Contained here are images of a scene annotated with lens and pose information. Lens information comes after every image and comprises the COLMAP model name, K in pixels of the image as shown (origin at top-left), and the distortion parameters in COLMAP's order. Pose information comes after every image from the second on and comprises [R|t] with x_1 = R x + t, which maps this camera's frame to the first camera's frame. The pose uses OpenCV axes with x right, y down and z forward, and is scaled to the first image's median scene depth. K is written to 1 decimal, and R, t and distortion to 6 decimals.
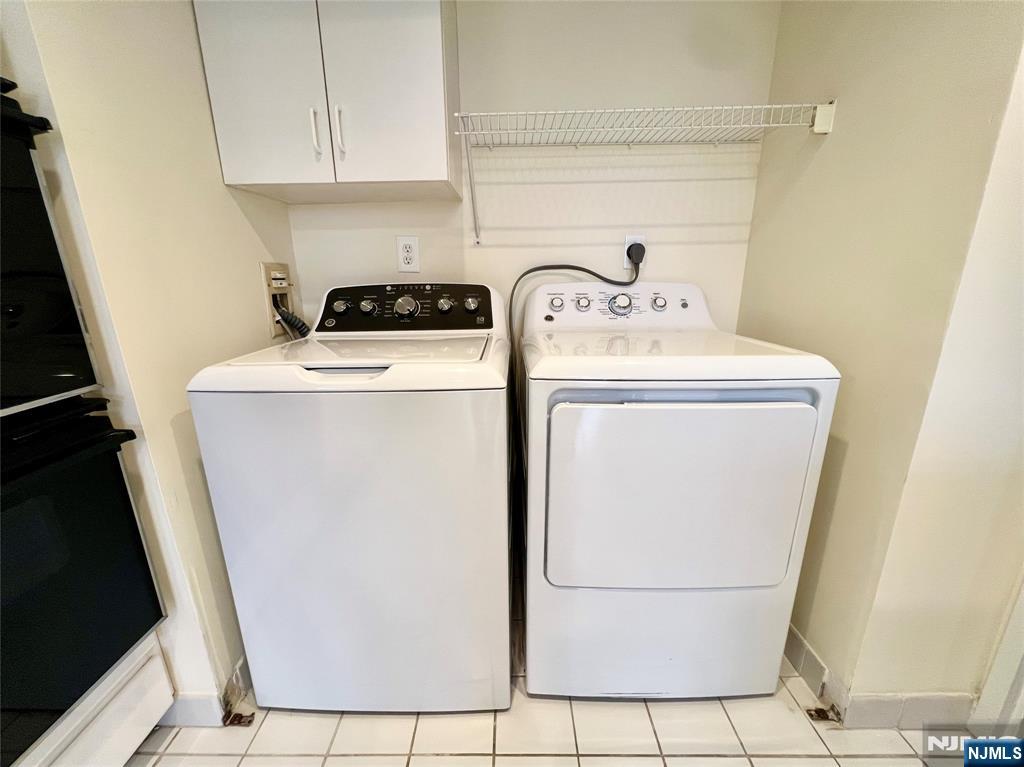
lens RADIAL K [[408.9, 0, 508.4], [0, 408.9, 384.3], [0, 0, 1]] dist [0.003011, 0.000252]
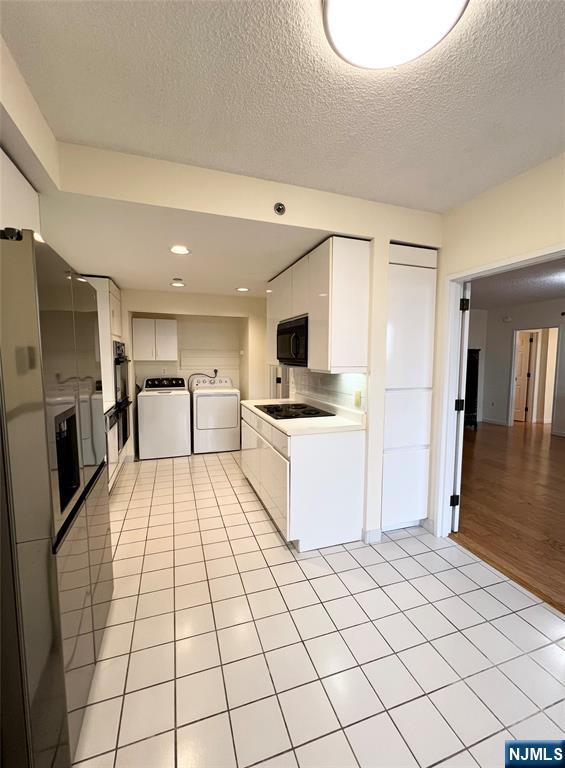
lens RADIAL K [[321.0, 0, 281.5], [0, 321.0, 384.9], [0, 0, 1]] dist [-0.000490, 0.000000]
pose [[0.944984, -0.012540, 0.326877, -0.193048], [0.070442, 0.983622, -0.165908, 0.527606], [-0.319443, 0.179807, 0.930390, -2.781790]]
